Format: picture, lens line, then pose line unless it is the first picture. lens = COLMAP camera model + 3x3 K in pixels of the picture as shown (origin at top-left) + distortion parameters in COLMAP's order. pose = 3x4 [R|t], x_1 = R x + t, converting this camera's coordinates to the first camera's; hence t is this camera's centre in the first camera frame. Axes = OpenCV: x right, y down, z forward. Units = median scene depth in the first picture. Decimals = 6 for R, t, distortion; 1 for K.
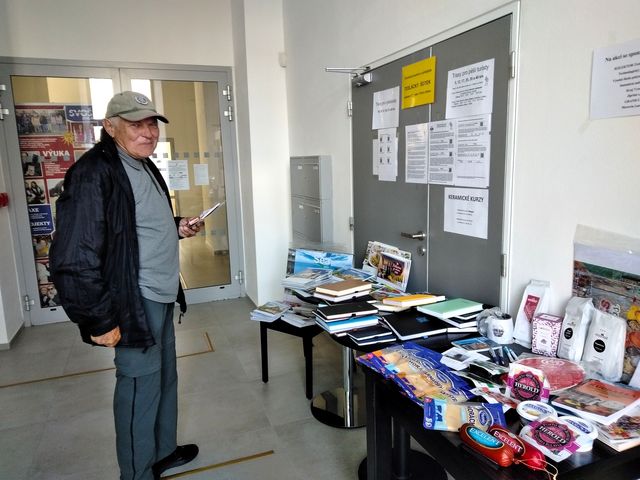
lens RADIAL K [[463.1, 0, 319.6], [0, 463.1, 240.4], [0, 0, 1]] dist [0.003261, 0.001864]
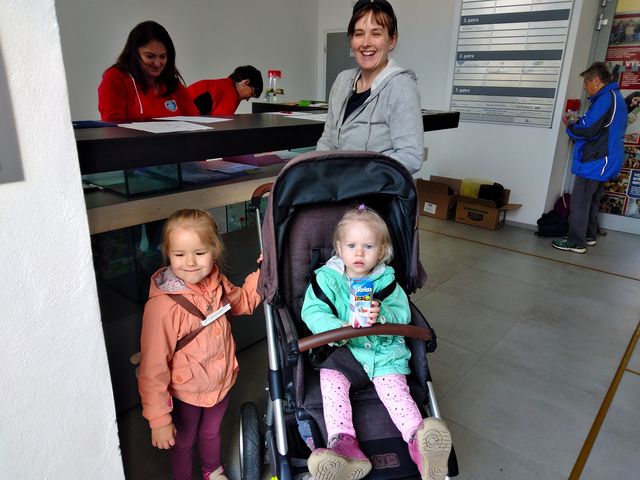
lens RADIAL K [[463.1, 0, 318.7], [0, 463.1, 240.4], [0, 0, 1]] dist [0.003261, 0.001864]
pose [[0.465437, 0.327368, -0.822313, 0.063093], [-0.176578, 0.944750, 0.276166, 0.019646], [0.867288, 0.016664, 0.497528, -0.097635]]
